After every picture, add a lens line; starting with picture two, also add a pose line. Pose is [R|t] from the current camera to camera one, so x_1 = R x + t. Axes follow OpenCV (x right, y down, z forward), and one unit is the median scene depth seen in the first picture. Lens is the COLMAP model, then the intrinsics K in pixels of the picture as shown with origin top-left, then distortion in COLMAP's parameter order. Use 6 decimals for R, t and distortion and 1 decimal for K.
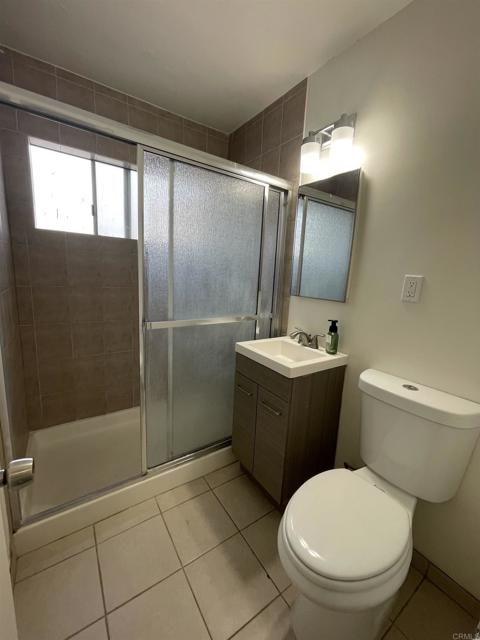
lens RADIAL K [[259.0, 0, 241.2], [0, 259.0, 319.4], [0, 0, 1]] dist [0.000060, 0.000025]
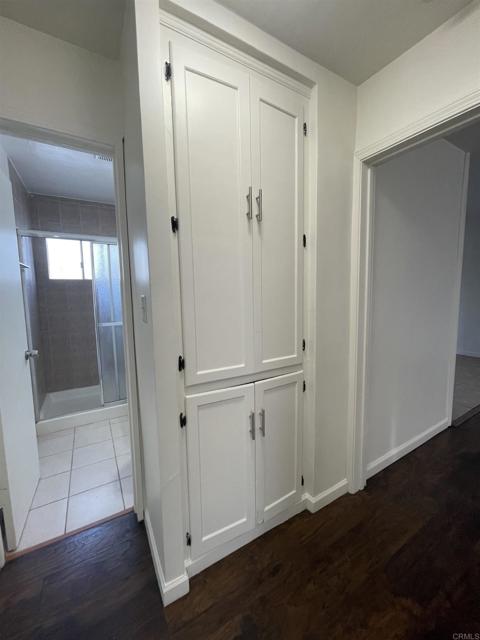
lens RADIAL K [[259.0, 0, 239.9], [0, 259.0, 317.5], [0, 0, 1]] dist [0.000060, 0.000025]
pose [[0.995521, -0.058798, -0.074031, 0.781495], [0.053039, 0.995582, -0.077485, 0.163246], [0.078259, 0.073211, 0.994241, -0.822342]]
